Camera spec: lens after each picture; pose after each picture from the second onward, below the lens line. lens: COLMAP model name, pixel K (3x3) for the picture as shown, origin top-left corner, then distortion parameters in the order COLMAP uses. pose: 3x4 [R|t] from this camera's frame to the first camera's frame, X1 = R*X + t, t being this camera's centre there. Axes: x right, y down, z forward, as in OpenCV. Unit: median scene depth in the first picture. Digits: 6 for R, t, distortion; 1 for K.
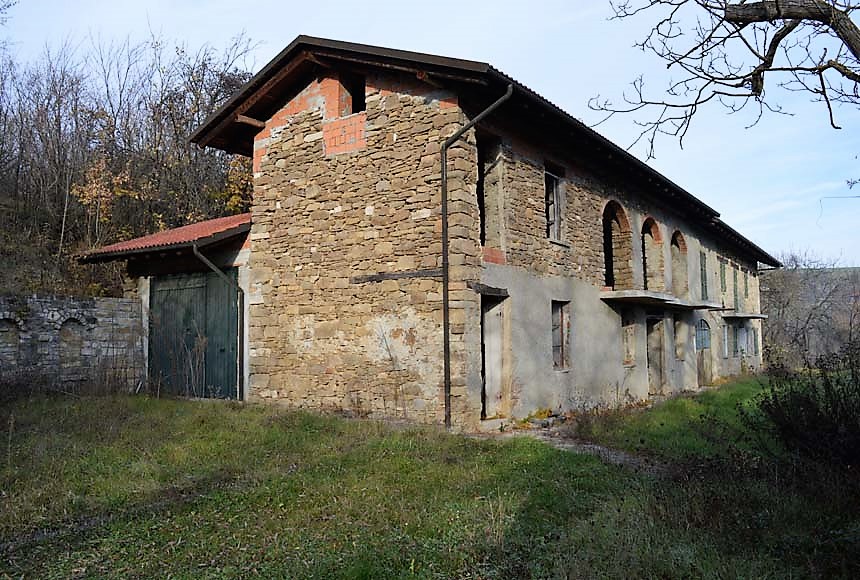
lens RADIAL K [[676.1, 0, 429.5], [0, 676.1, 288.9], [0, 0, 1]] dist [-0.085681, 0.012823]
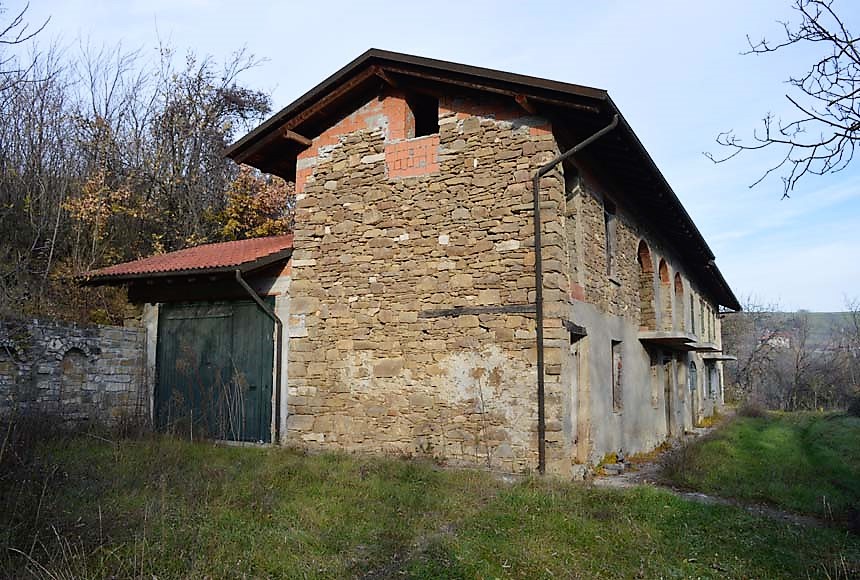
lens RADIAL K [[676.1, 0, 428.3], [0, 676.1, 289.9], [0, 0, 1]] dist [-0.085681, 0.012823]
pose [[0.992592, 0.030262, 0.117669, -0.195128], [-0.024229, 0.998334, -0.052366, 0.001997], [-0.119057, 0.049127, 0.991671, 0.074441]]
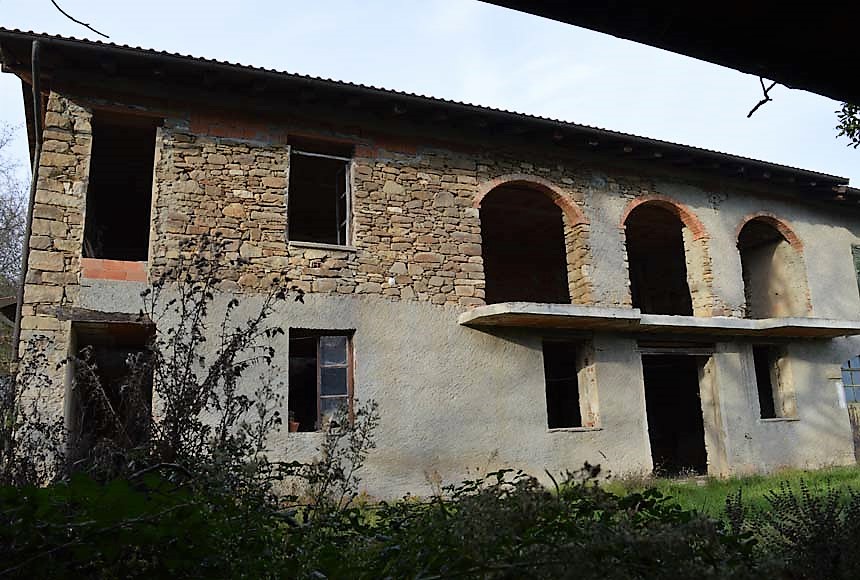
lens RADIAL K [[676.1, 0, 428.8], [0, 676.1, 288.8], [0, 0, 1]] dist [-0.085681, 0.012823]
pose [[0.855441, -0.125440, -0.502479, 0.656003], [0.061098, 0.987892, -0.142604, 0.083920], [0.514284, 0.091289, 0.852748, 0.483935]]
